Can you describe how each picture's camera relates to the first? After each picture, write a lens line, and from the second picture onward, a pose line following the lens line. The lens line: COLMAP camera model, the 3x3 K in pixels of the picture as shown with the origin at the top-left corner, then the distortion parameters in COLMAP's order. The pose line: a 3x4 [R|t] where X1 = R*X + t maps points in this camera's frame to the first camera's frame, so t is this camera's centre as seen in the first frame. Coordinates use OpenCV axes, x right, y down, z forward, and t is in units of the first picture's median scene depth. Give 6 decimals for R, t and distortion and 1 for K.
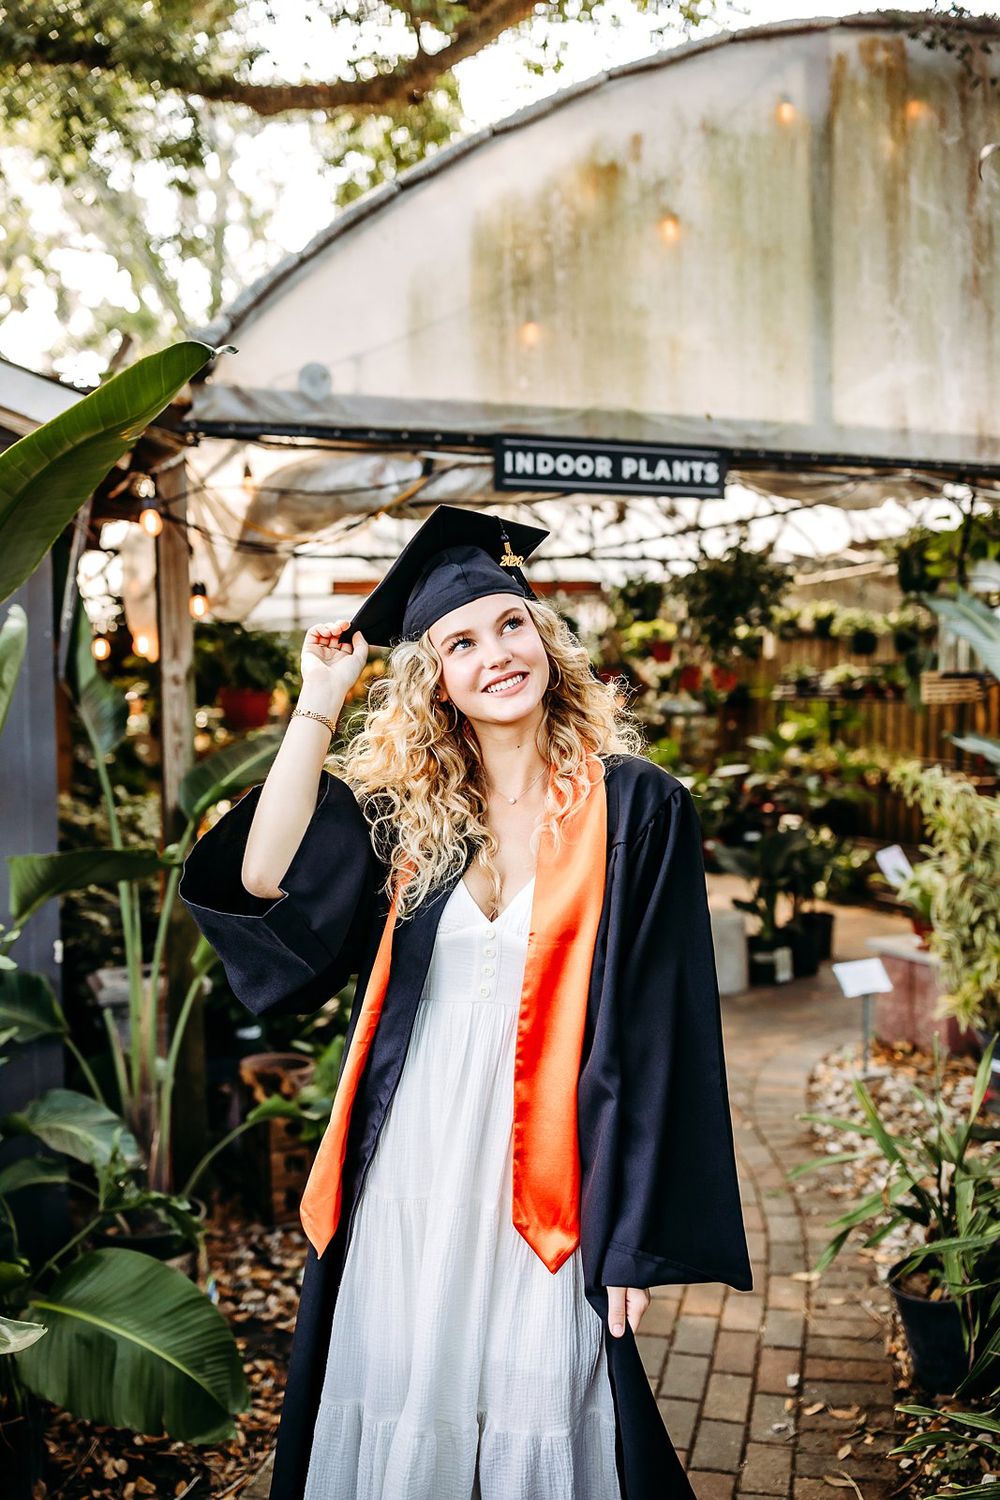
lens RADIAL K [[1488.2, 0, 500.0], [0, 1488.2, 750.0], [0, 0, 1]] dist [-0.005750, -0.005991]
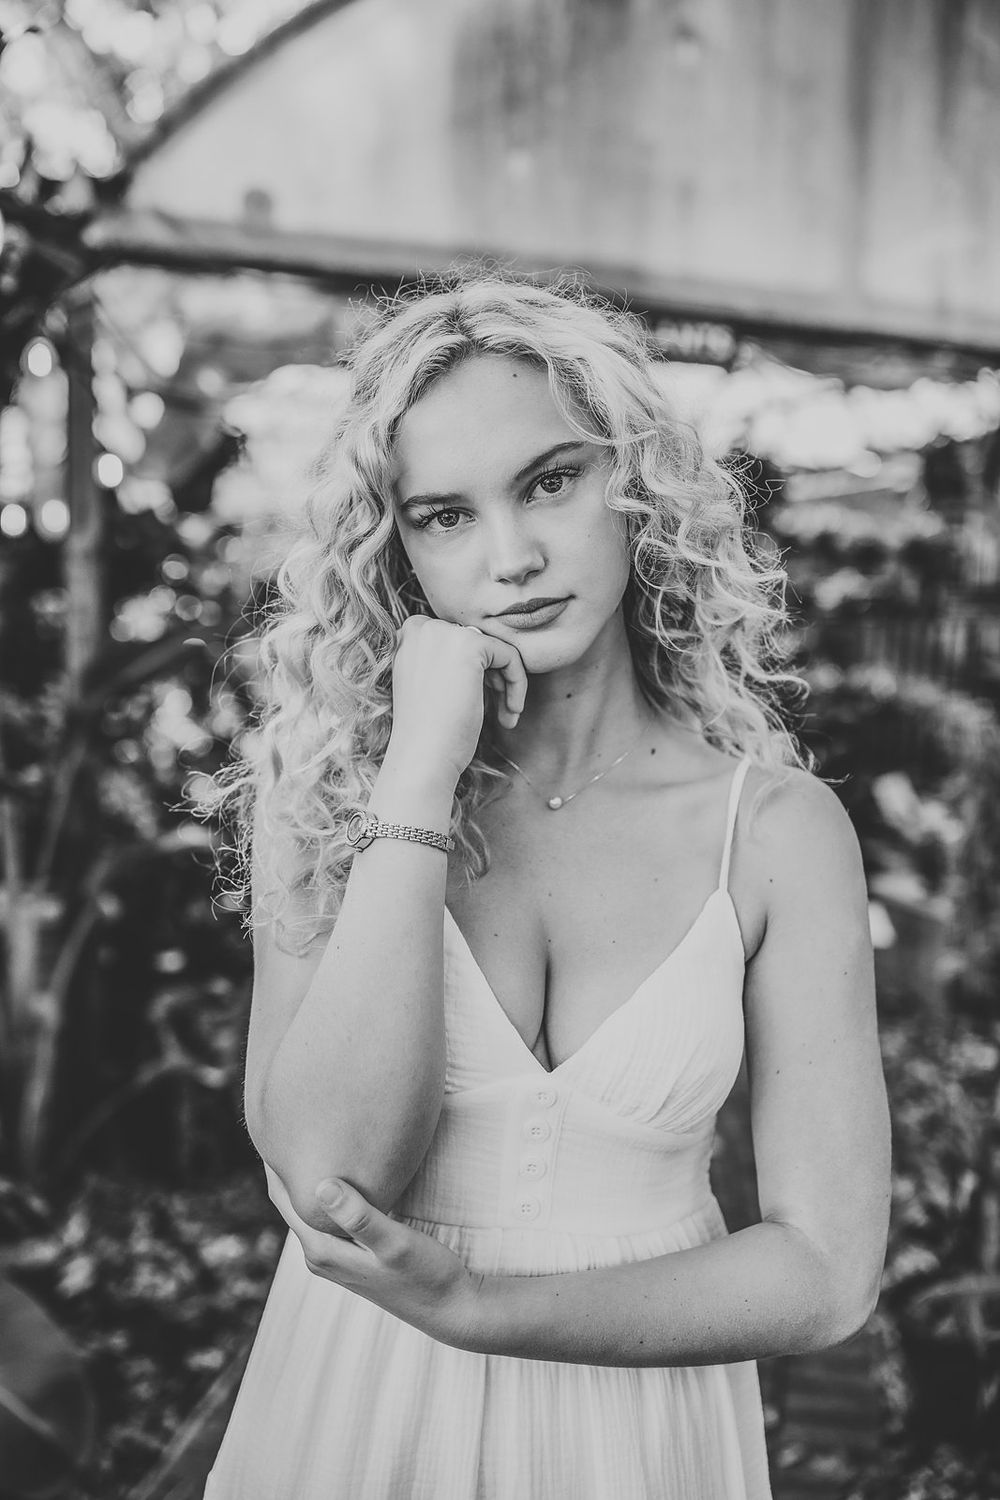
lens RADIAL K [[1488.2, 0, 500.0], [0, 1488.2, 750.0], [0, 0, 1]] dist [-0.005750, -0.005991]
pose [[0.999034, 0.042332, 0.011810, 0.014297], [-0.042993, 0.997093, 0.062909, -0.000007], [-0.009113, -0.063356, 0.997949, 0.130335]]
